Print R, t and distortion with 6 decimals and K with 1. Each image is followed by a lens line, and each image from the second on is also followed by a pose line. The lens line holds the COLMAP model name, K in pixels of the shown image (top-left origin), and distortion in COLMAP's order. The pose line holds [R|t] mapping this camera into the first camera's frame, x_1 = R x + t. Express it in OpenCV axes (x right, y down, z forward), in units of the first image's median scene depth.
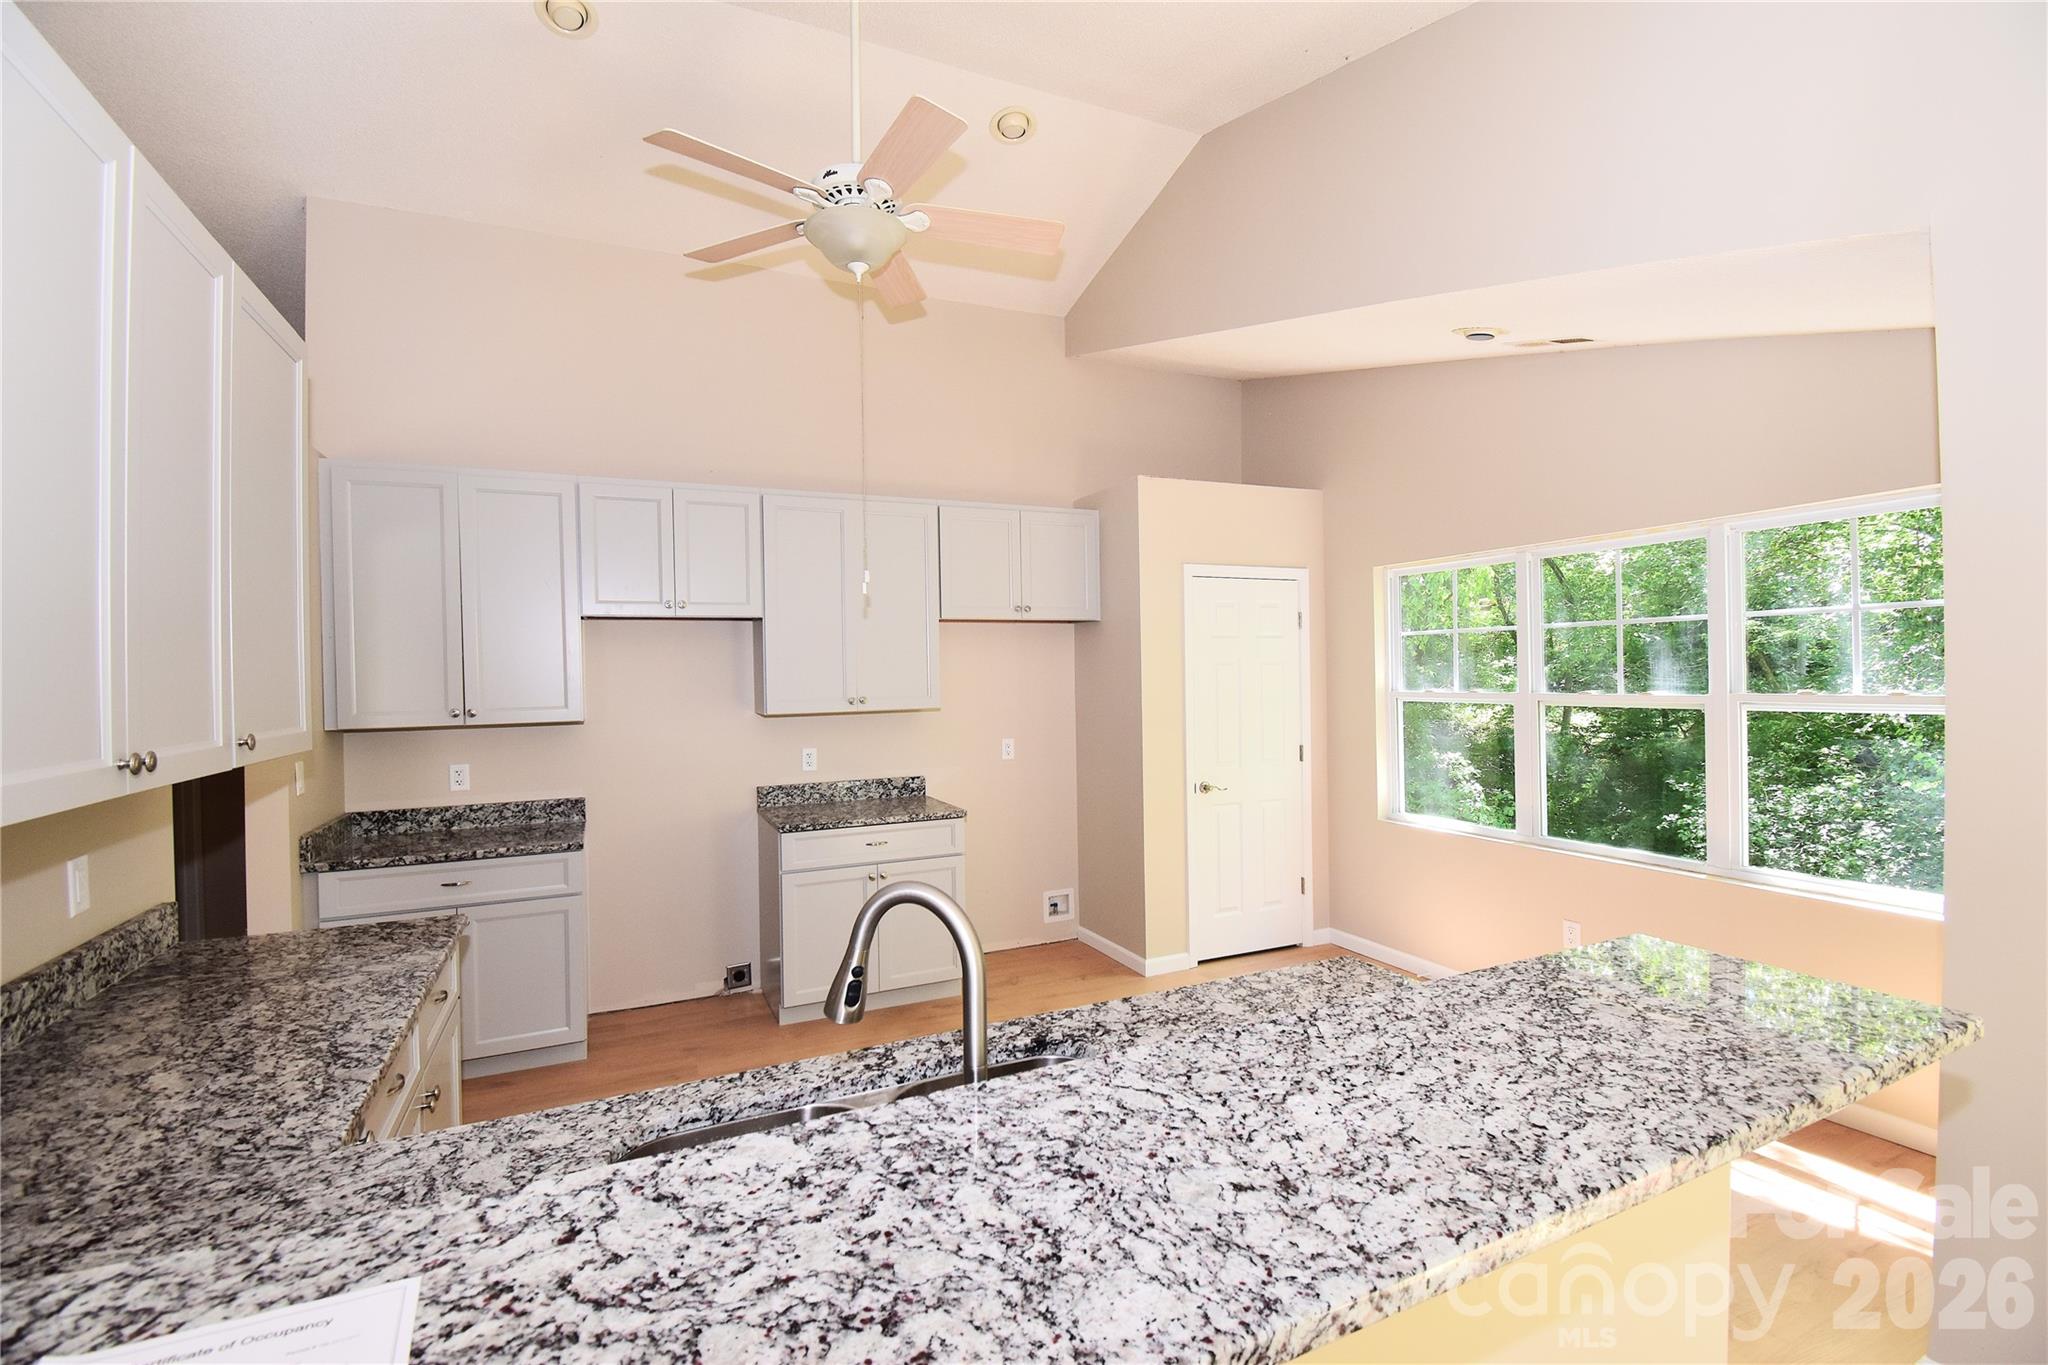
lens RADIAL K [[902.2, 0, 1026.7], [0, 902.2, 679.8], [0, 0, 1]] dist [0.016473, -0.023984]
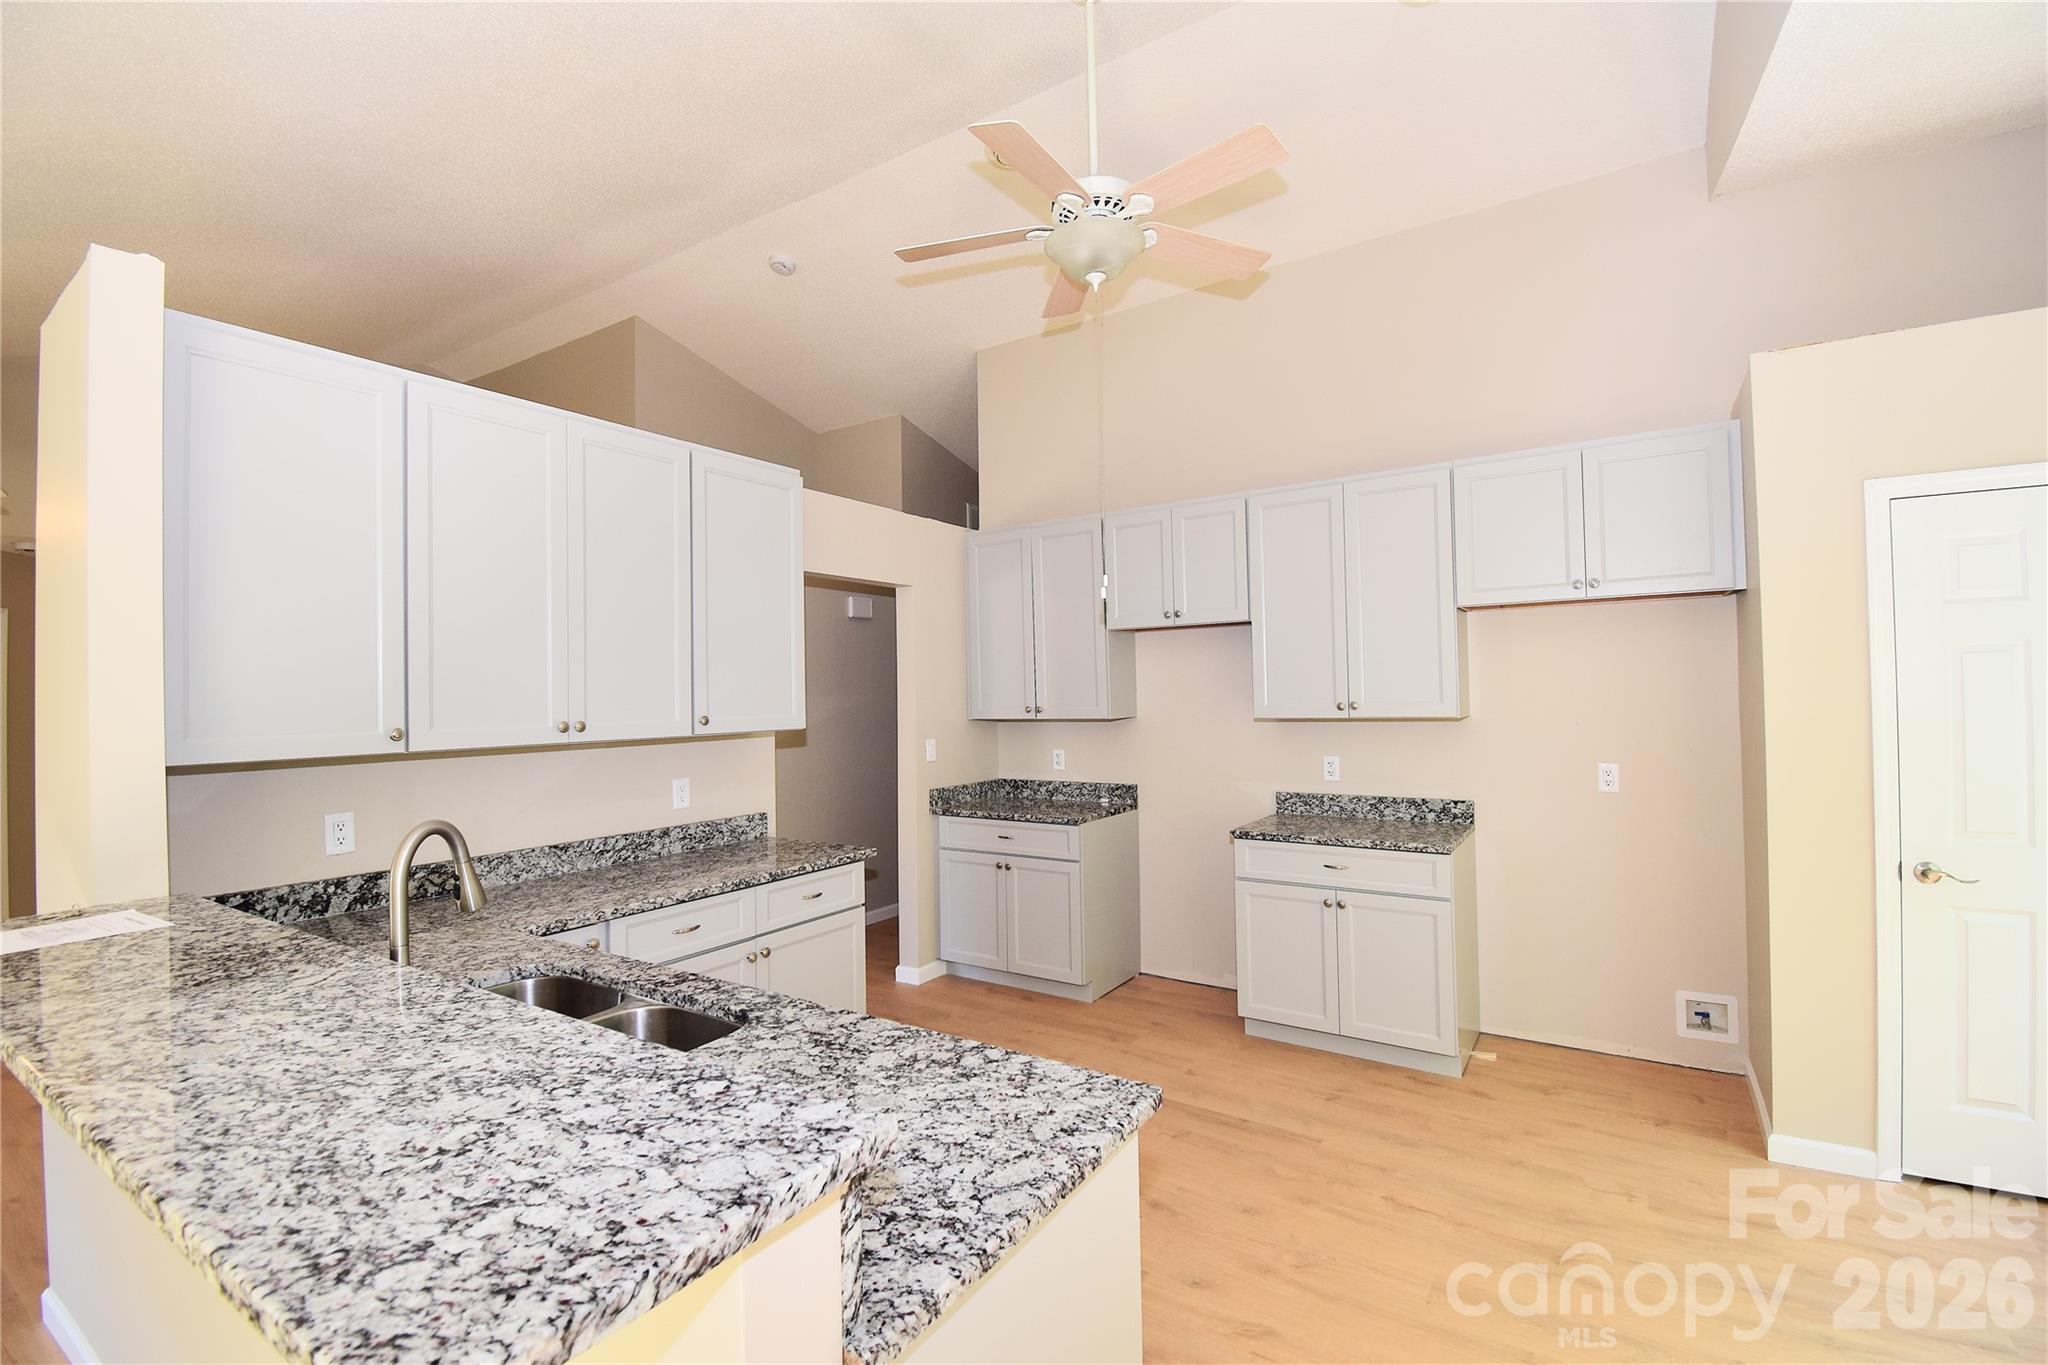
lens RADIAL K [[902.2, 0, 1026.7], [0, 902.2, 679.8], [0, 0, 1]] dist [0.016473, -0.023984]
pose [[0.526798, -0.006454, -0.849966, 1.057516], [0.003633, 0.999979, -0.005342, 0.001746], [0.849983, -0.000274, 0.526810, 0.666228]]
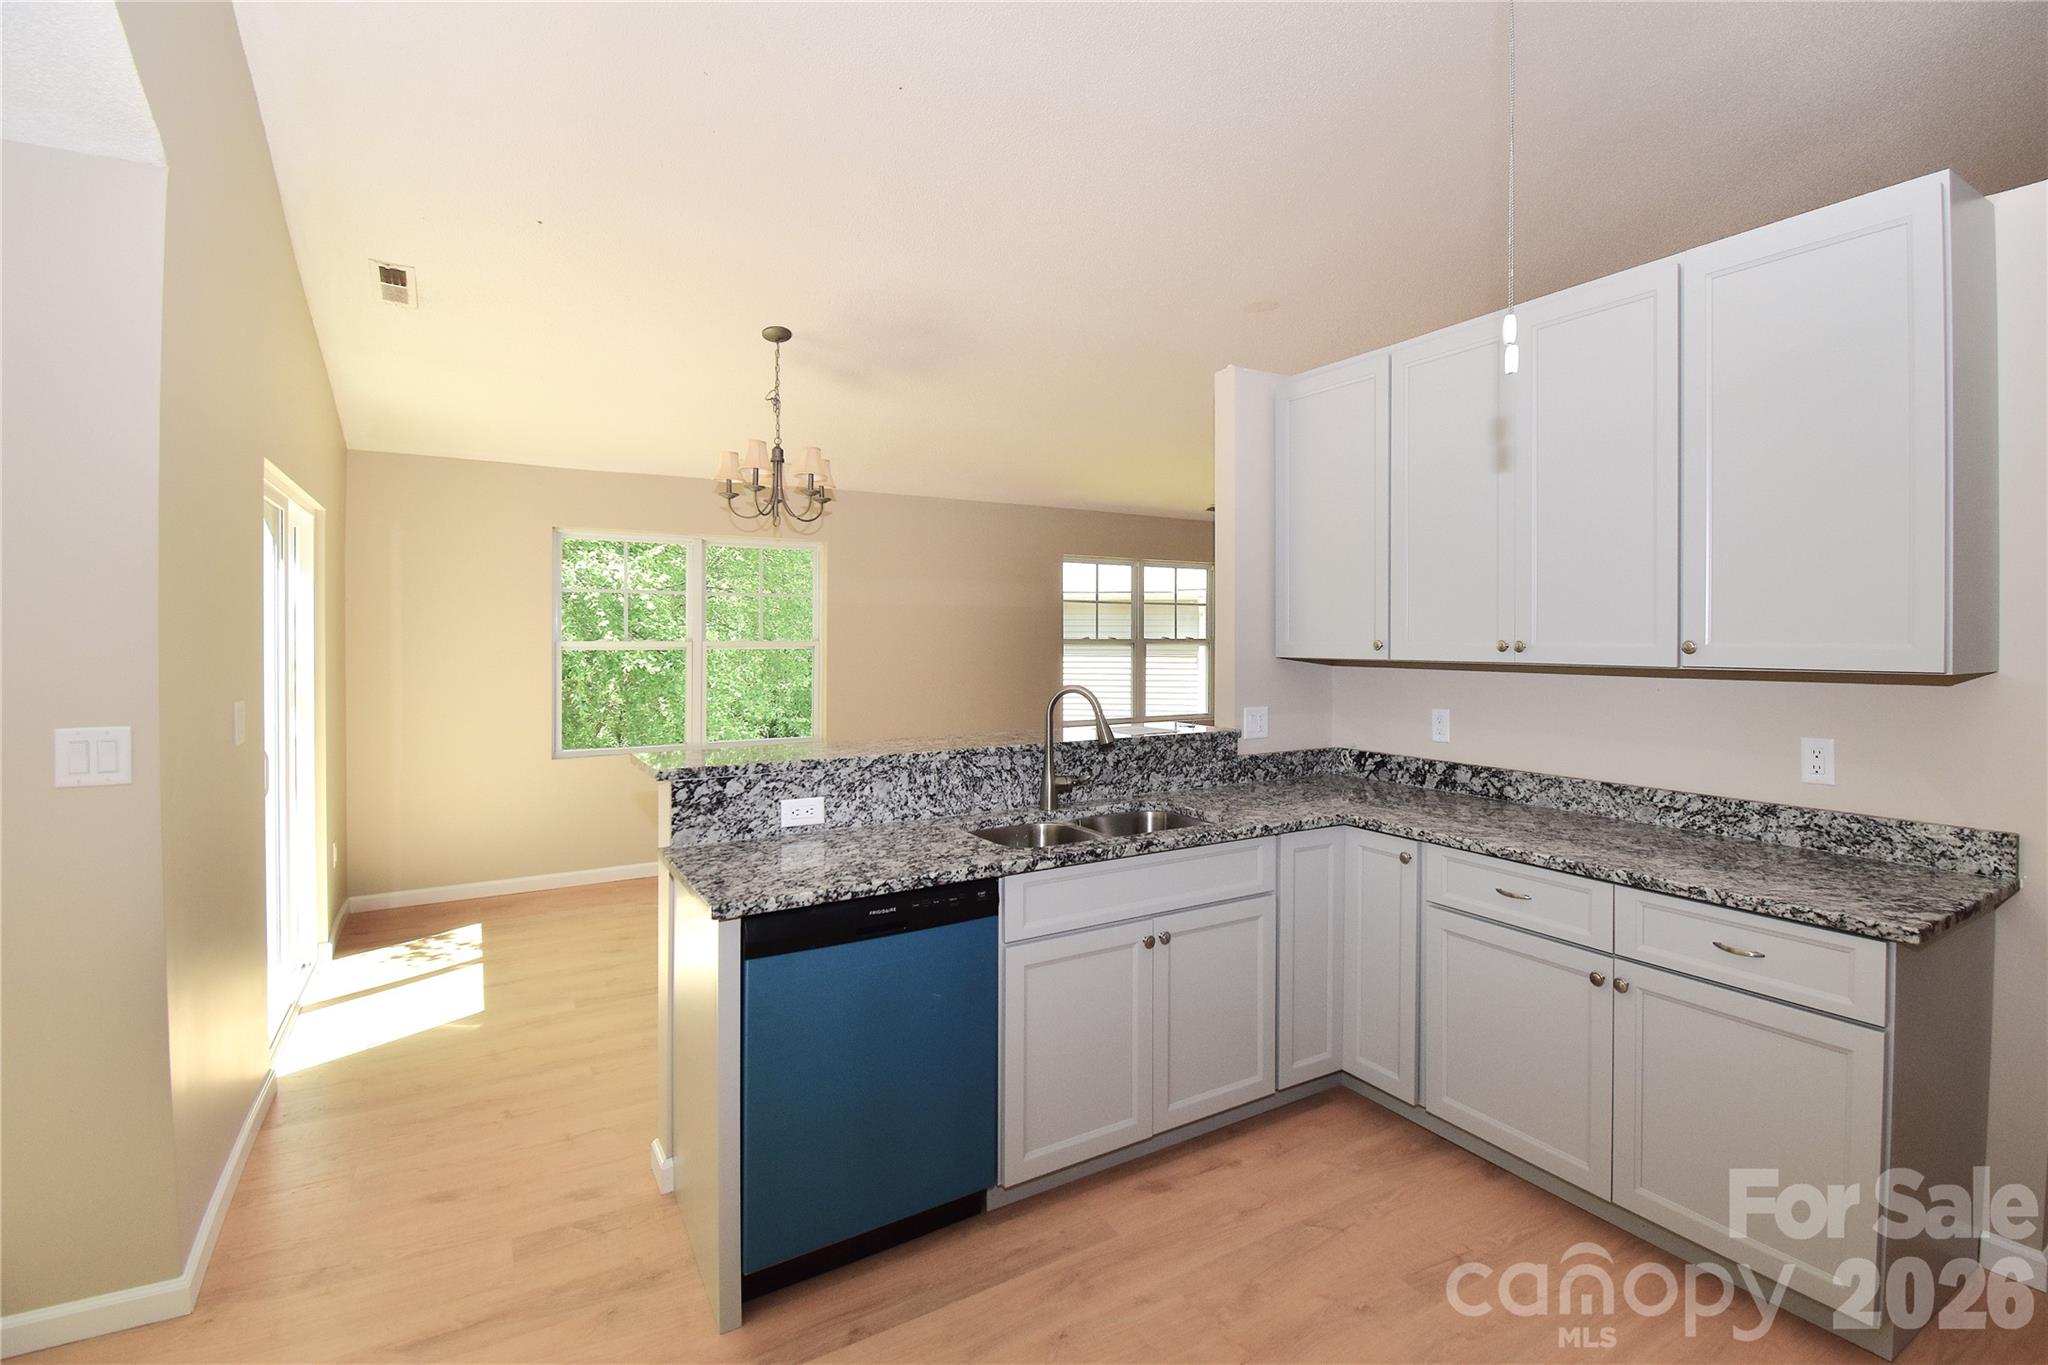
lens RADIAL K [[945.6, 0, 1083.5], [0, 945.6, 645.6], [0, 0, 1]] dist [0.019824, -0.028871]
pose [[-0.991514, 0.014779, -0.129158, 0.129369], [0.012601, 0.999765, 0.017661, 0.037672], [0.129389, 0.015883, -0.991467, 2.377717]]
